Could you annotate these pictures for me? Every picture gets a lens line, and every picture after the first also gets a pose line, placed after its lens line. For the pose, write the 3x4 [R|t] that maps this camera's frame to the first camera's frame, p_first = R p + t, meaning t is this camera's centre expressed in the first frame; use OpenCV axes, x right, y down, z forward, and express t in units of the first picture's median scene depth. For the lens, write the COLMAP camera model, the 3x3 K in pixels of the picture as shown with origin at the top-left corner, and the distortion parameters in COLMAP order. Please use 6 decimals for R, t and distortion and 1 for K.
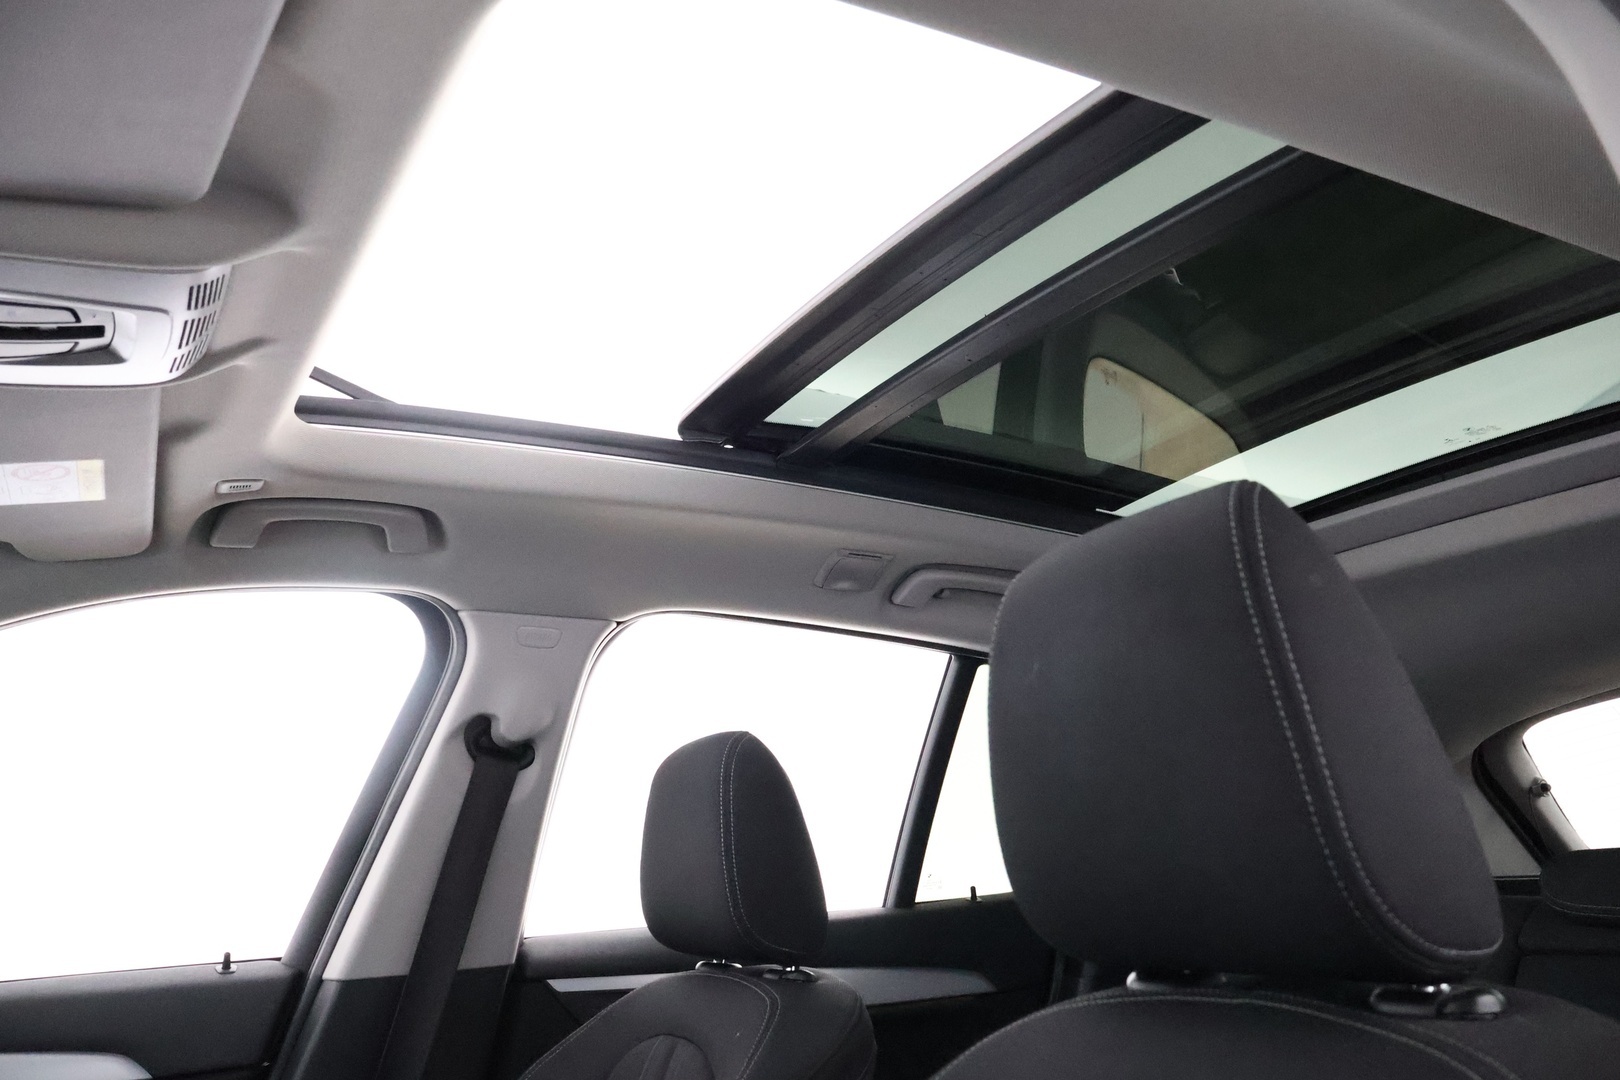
lens RADIAL K [[1462.2, 0, 804.3], [0, 1462.2, 514.5], [0, 0, 1]] dist [-0.002916, -0.008204]
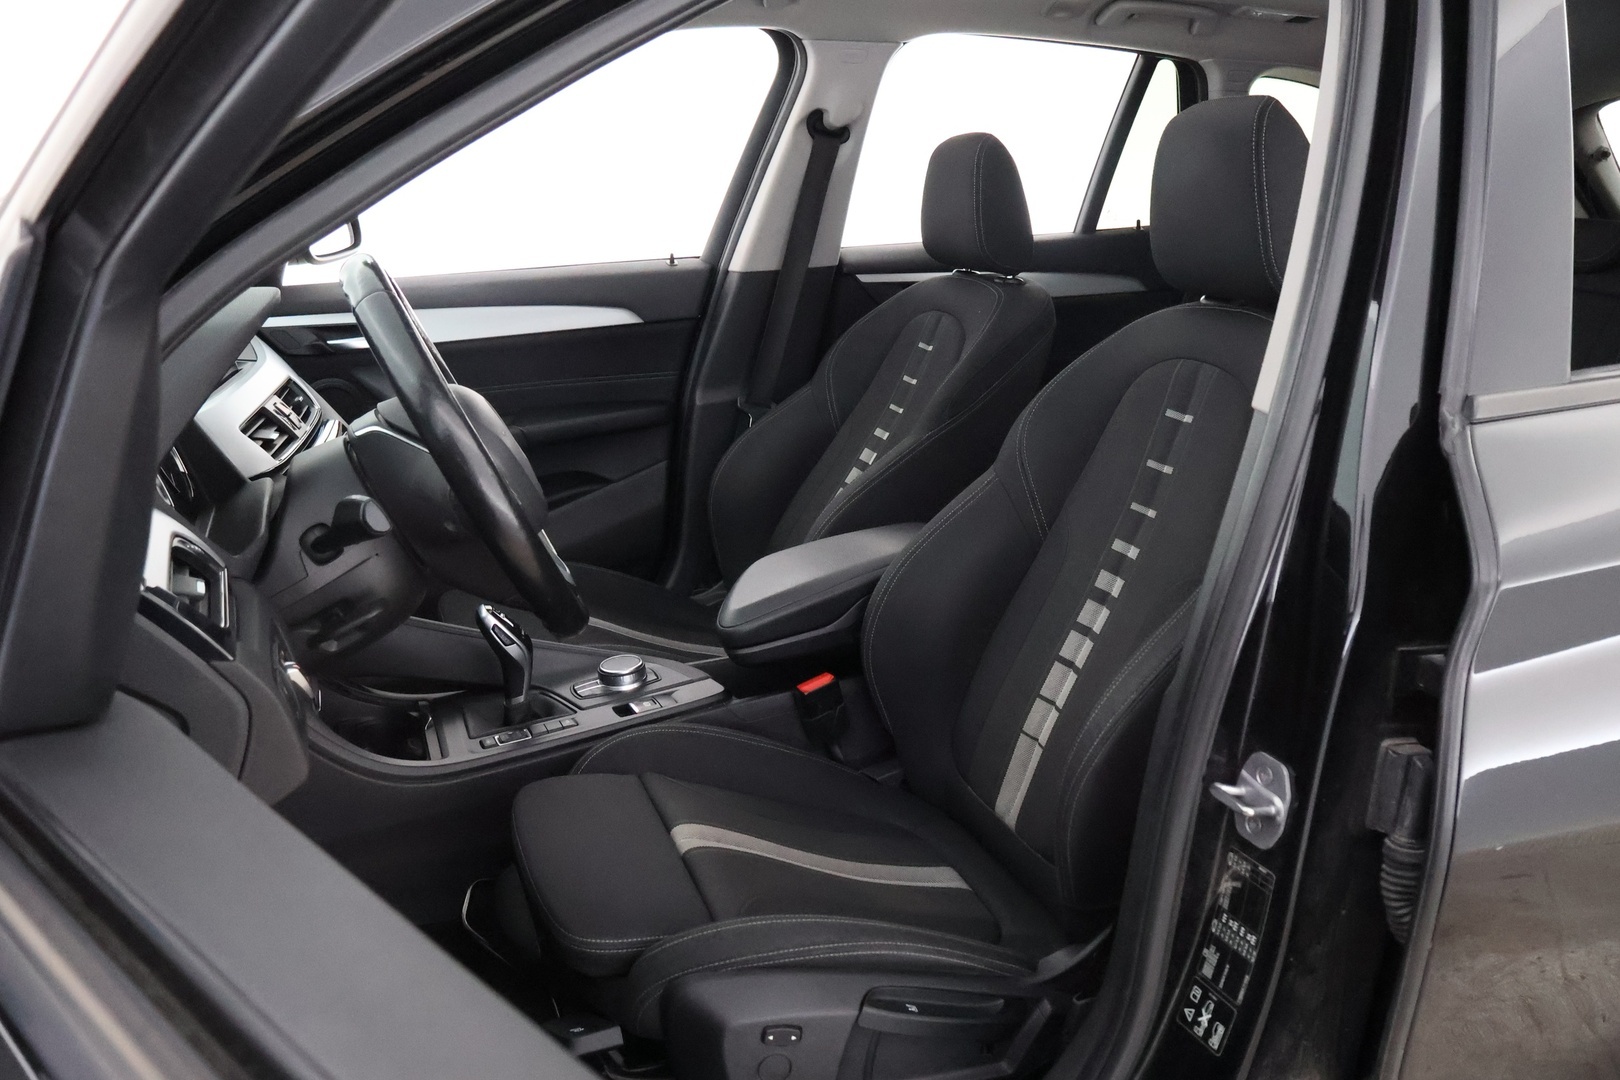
lens RADIAL K [[1462.2, 0, 804.3], [0, 1462.2, 514.5], [0, 0, 1]] dist [-0.002916, -0.008204]
pose [[0.989964, 0.058437, -0.128673, -0.009814], [0.007993, 0.885889, 0.463828, -0.201391], [0.141095, -0.460201, 0.876531, -0.558771]]
